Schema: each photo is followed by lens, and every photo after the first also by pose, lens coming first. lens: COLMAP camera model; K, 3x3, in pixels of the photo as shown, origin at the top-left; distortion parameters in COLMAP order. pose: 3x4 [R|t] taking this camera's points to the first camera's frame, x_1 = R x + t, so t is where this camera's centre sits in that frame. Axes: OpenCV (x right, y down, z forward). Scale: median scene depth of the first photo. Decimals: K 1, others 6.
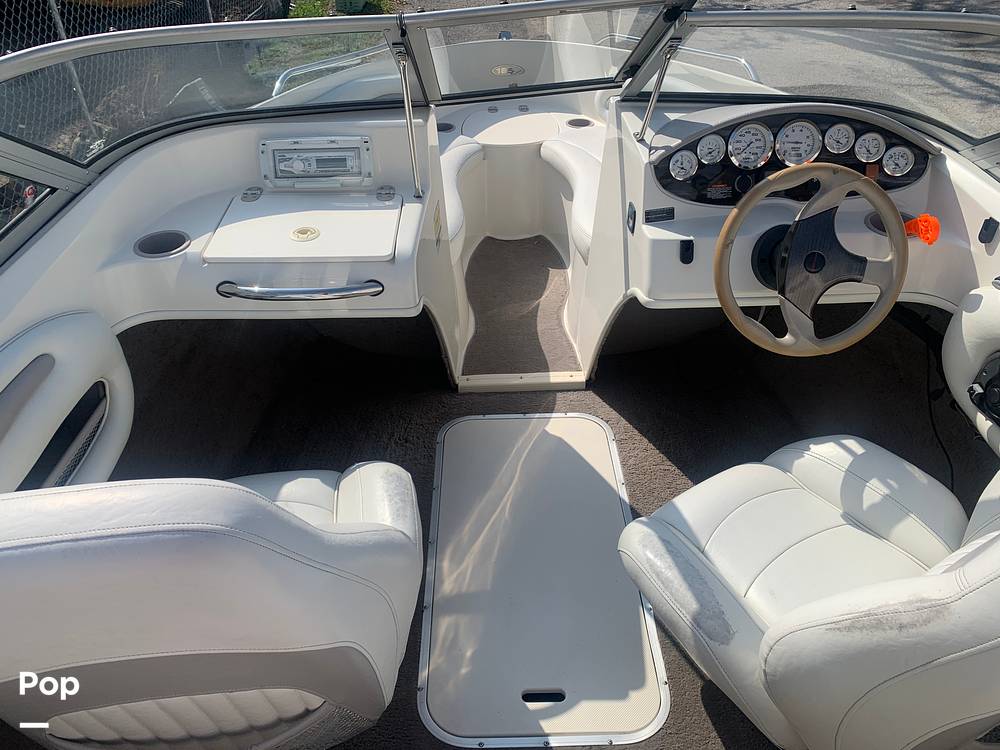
lens RADIAL K [[769.8, 0, 494.8], [0, 769.8, 365.5], [0, 0, 1]] dist [0.023569, -0.029900]
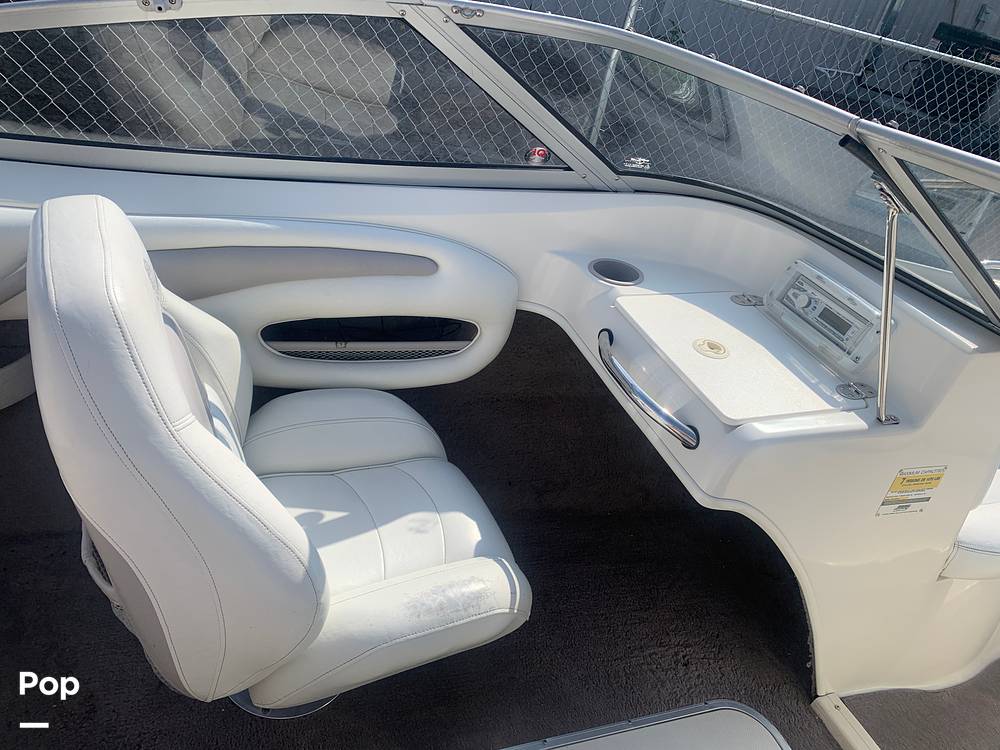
lens RADIAL K [[769.8, 0, 500.6], [0, 769.8, 374.9], [0, 0, 1]] dist [0.023569, -0.029900]
pose [[0.322923, 0.563517, -0.760375, 0.323326], [-0.698786, 0.683809, 0.210007, -0.171387], [0.638293, 0.463523, 0.614596, 0.380203]]
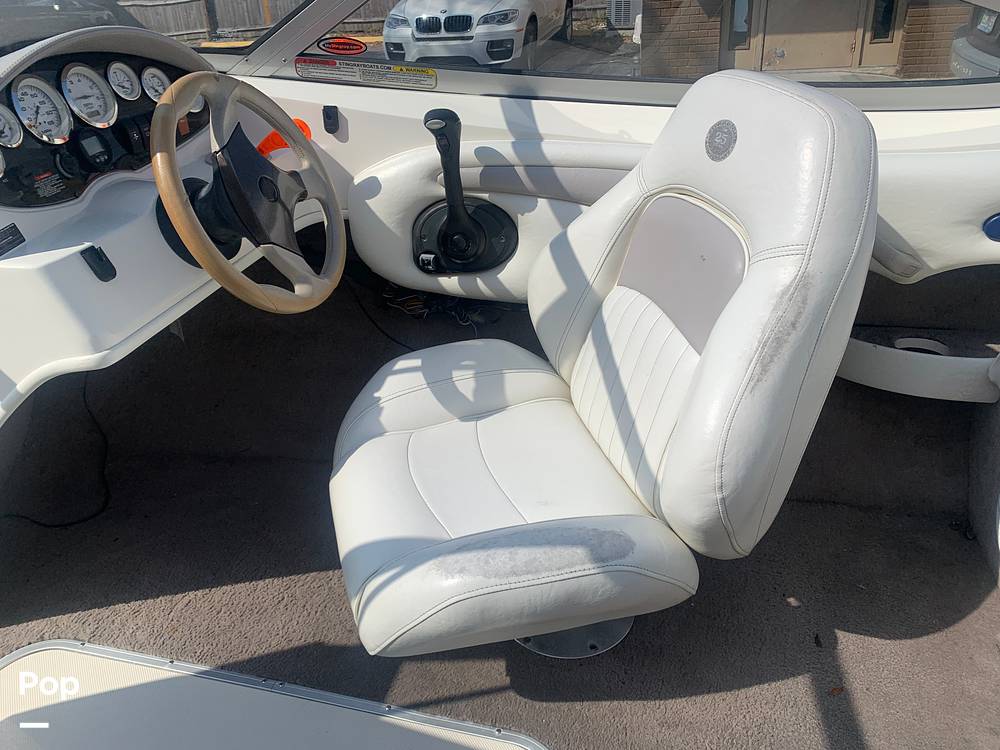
lens RADIAL K [[769.8, 0, 489.3], [0, 769.8, 372.8], [0, 0, 1]] dist [0.023569, -0.029900]
pose [[0.264663, -0.462077, 0.846427, -0.245316], [0.582449, 0.776138, 0.241583, -0.043435], [-0.768574, 0.429062, 0.474552, 0.484101]]
